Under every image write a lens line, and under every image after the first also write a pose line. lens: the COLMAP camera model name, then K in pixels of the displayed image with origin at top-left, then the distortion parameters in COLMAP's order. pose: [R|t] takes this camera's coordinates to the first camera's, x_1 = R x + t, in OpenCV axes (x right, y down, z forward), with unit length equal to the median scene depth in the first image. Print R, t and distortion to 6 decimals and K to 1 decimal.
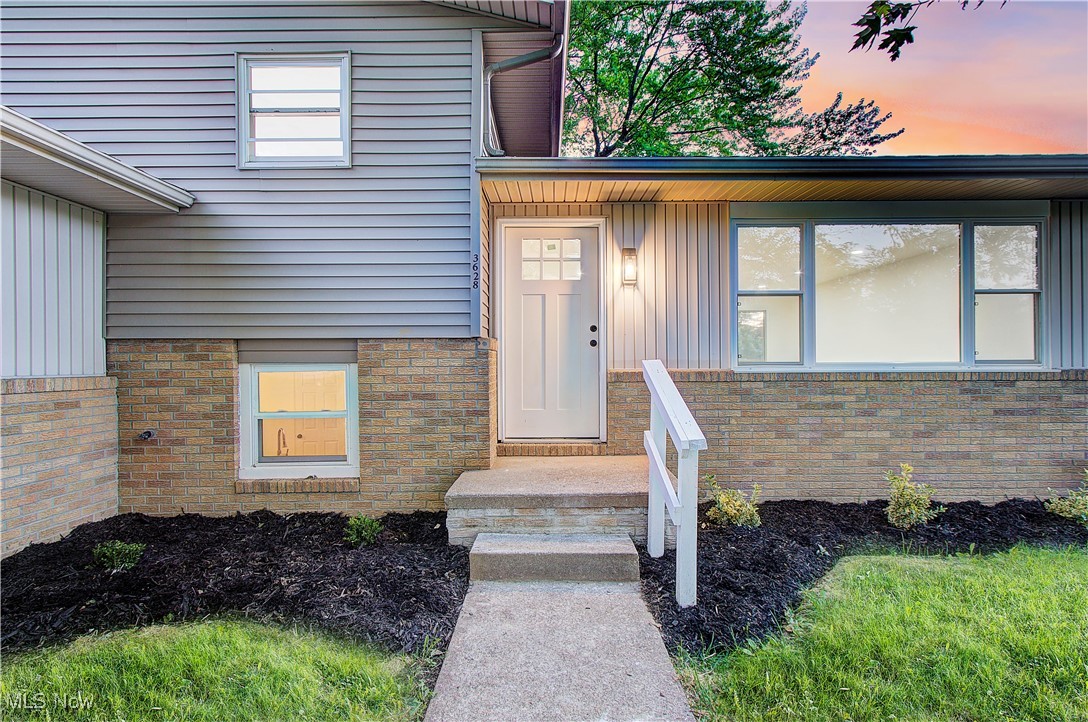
lens RADIAL K [[504.5, 0, 544.0], [0, 504.5, 361.0], [0, 0, 1]] dist [0.008132, 0.000305]
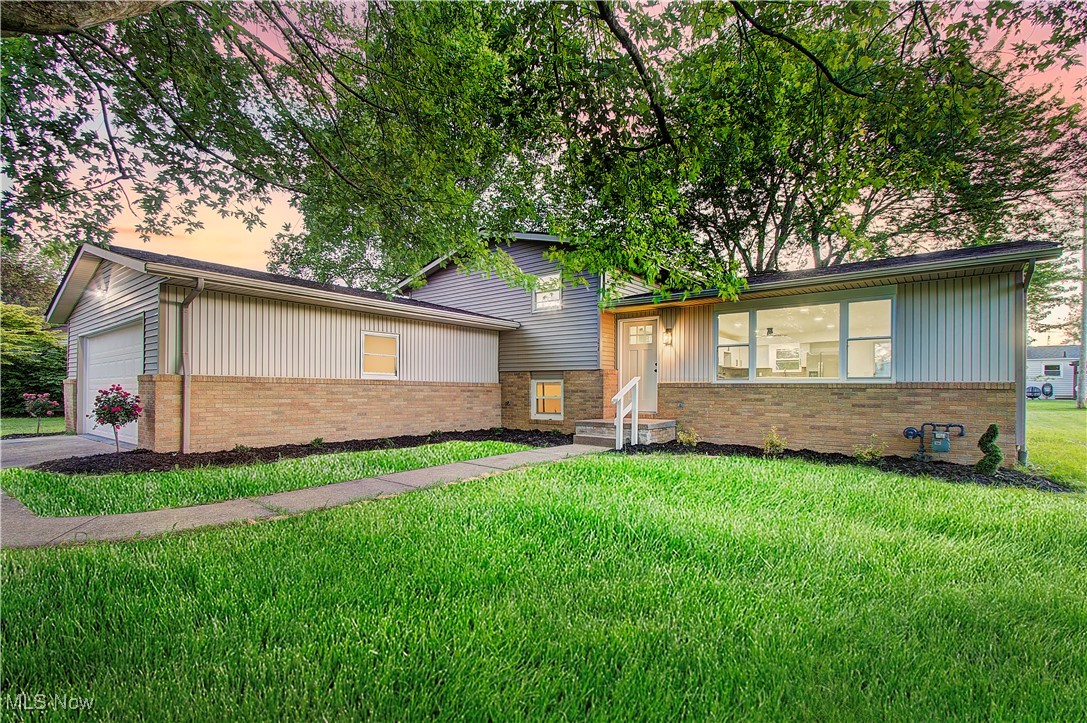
lens RADIAL K [[520.7, 0, 540.4], [0, 520.7, 389.5], [0, 0, 1]] dist [0.001750, 0.000066]
pose [[0.776204, 0.009295, -0.630413, 1.305739], [-0.012148, 0.999926, -0.000214, 0.062250], [0.630365, 0.007824, 0.776260, -1.274342]]
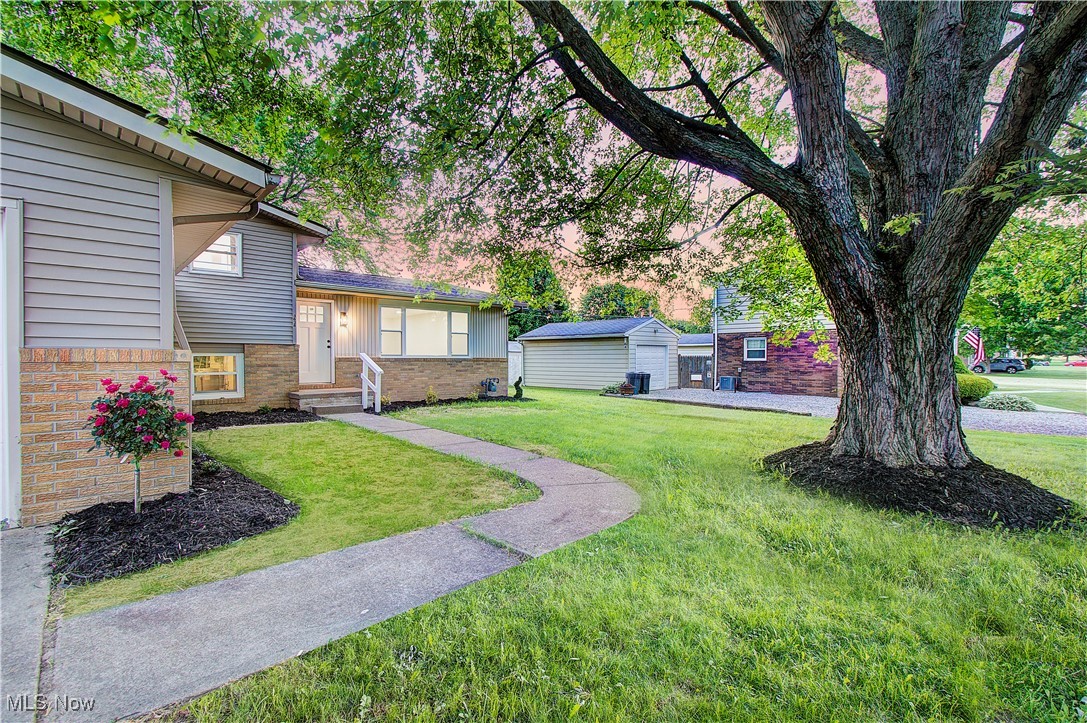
lens RADIAL K [[504.0, 0, 543.5], [0, 504.0, 361.5], [0, 0, 1]] dist [0.008132, 0.000305]
pose [[0.725631, 0.000423, 0.688084, -1.003343], [0.001075, 0.999998, -0.001749, 0.052380], [-0.688083, 0.002008, 0.725629, -1.870859]]
